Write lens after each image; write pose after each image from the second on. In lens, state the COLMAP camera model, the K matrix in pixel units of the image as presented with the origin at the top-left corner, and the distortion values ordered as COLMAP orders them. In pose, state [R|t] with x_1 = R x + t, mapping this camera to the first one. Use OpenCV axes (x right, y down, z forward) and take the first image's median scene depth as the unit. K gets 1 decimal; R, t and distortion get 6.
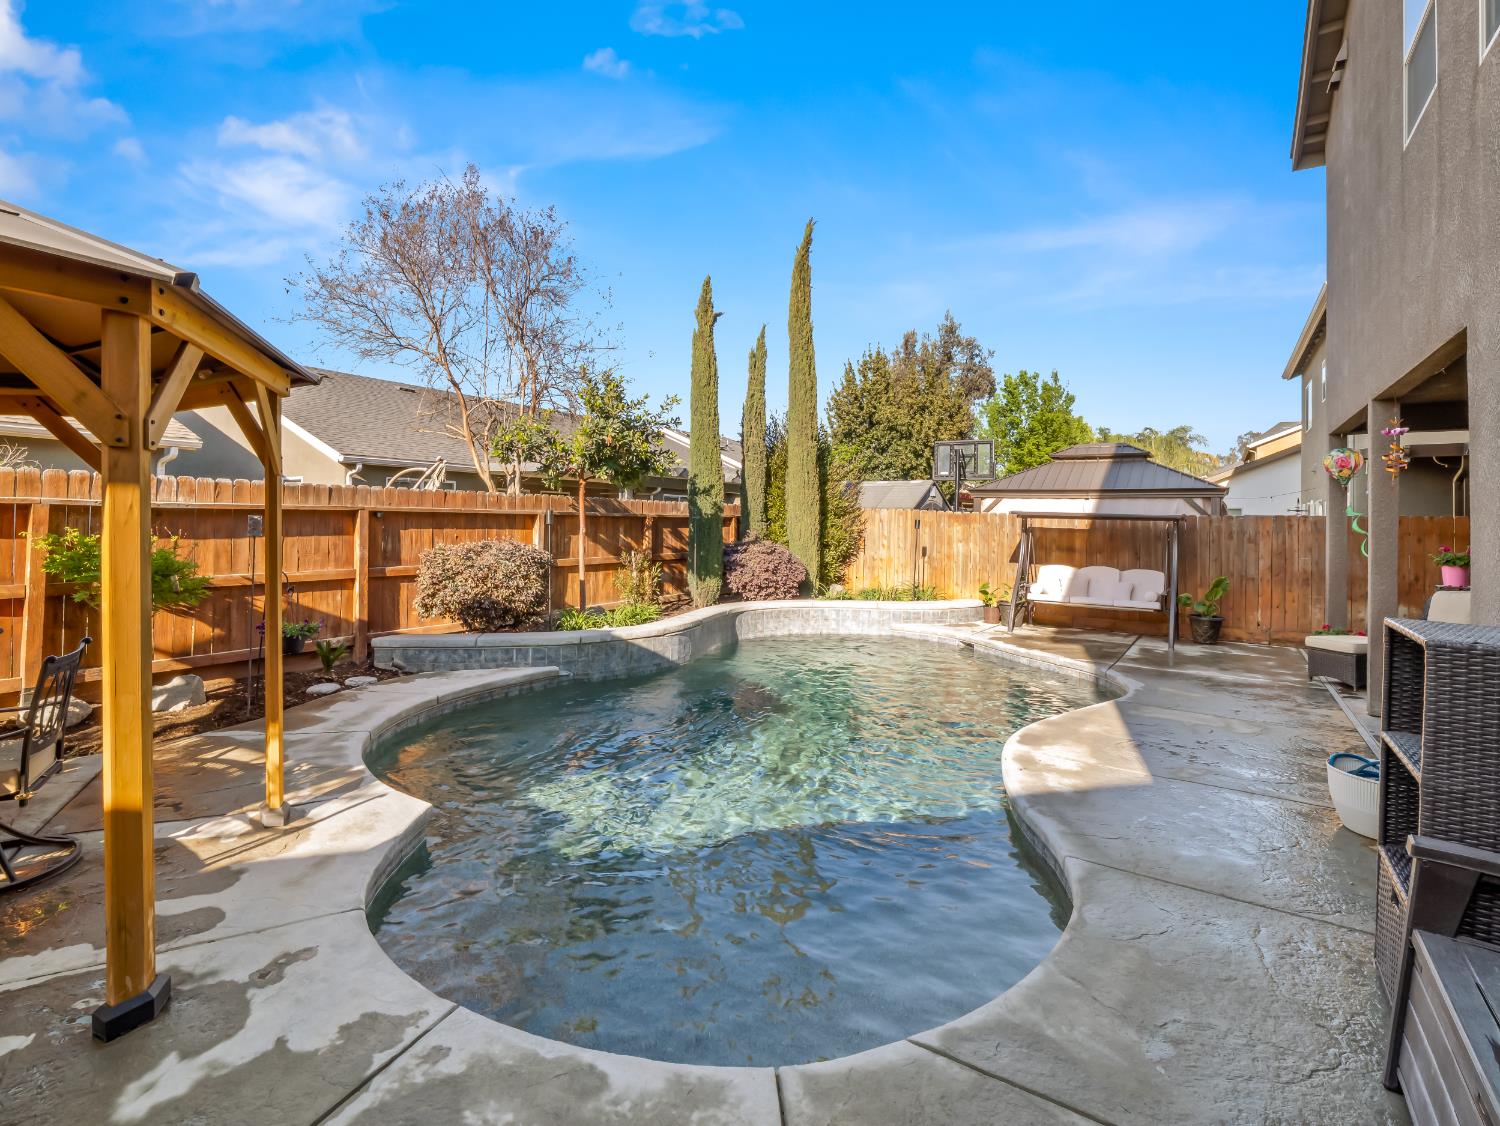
lens RADIAL K [[727.2, 0, 756.2], [0, 727.2, 533.9], [0, 0, 1]] dist [-0.010850, -0.003683]
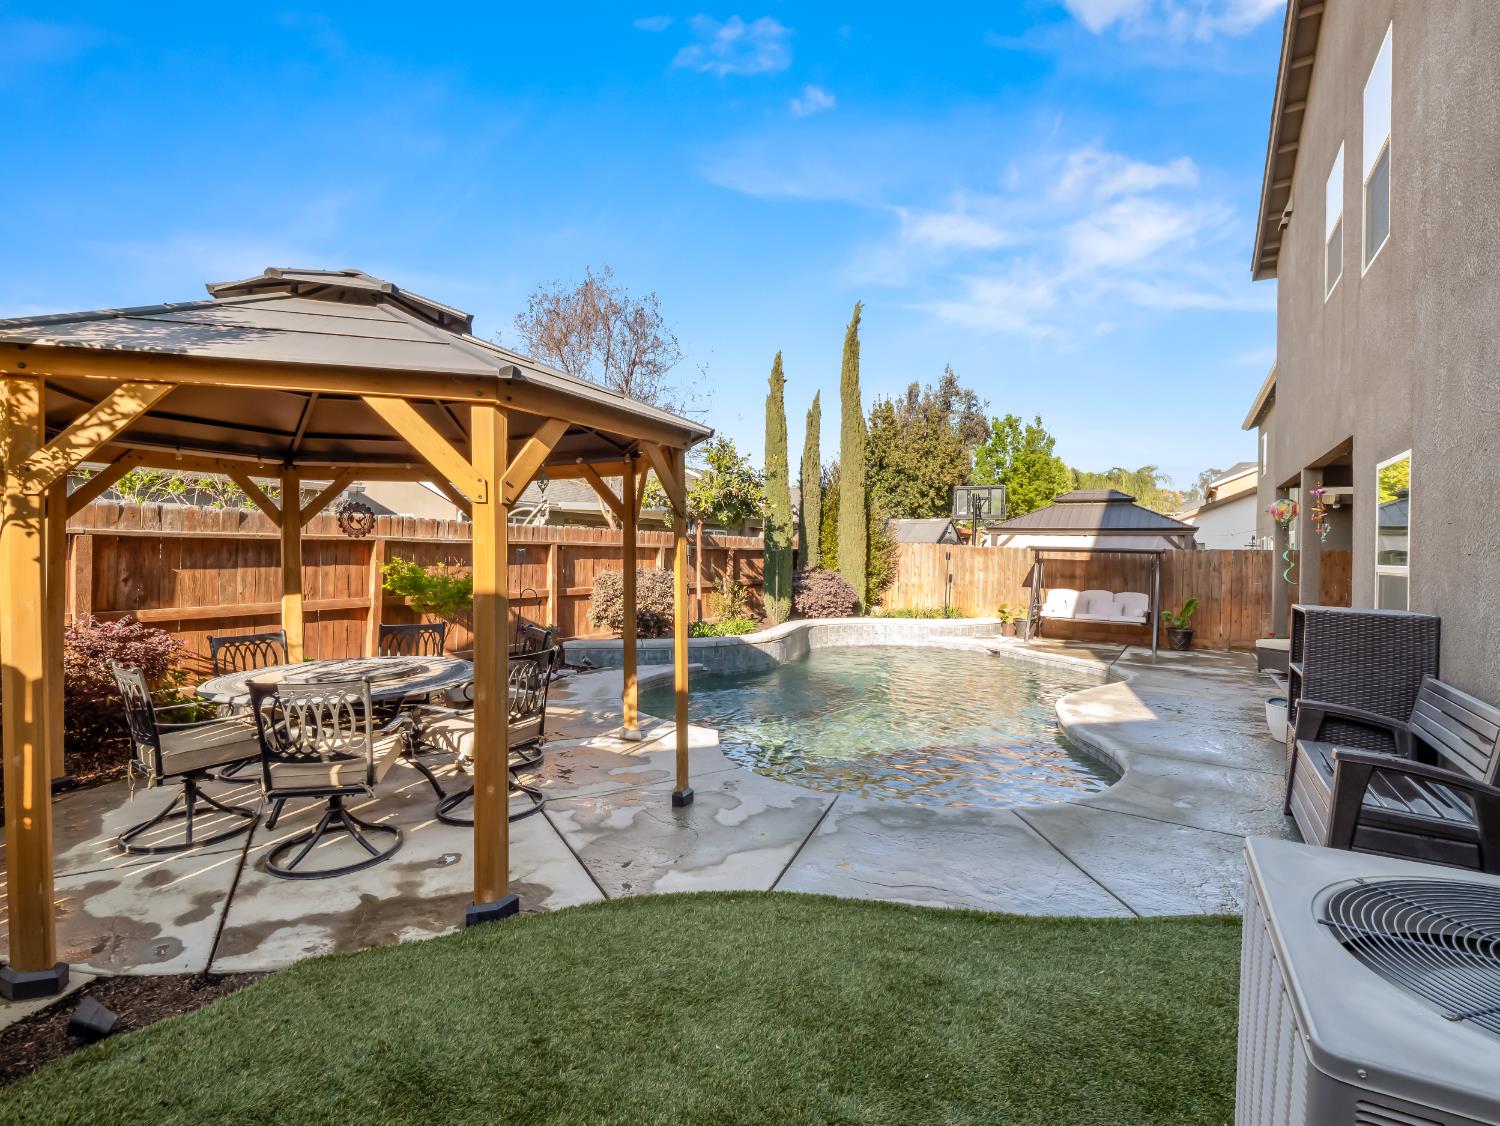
lens RADIAL K [[727.2, 0, 746.9], [0, 727.2, 577.8], [0, 0, 1]] dist [-0.010850, -0.003683]
pose [[0.999514, 0.000957, 0.031148, -0.171661], [-0.001481, 0.999858, 0.016798, 0.003458], [-0.031127, -0.016836, 0.999374, -0.235454]]
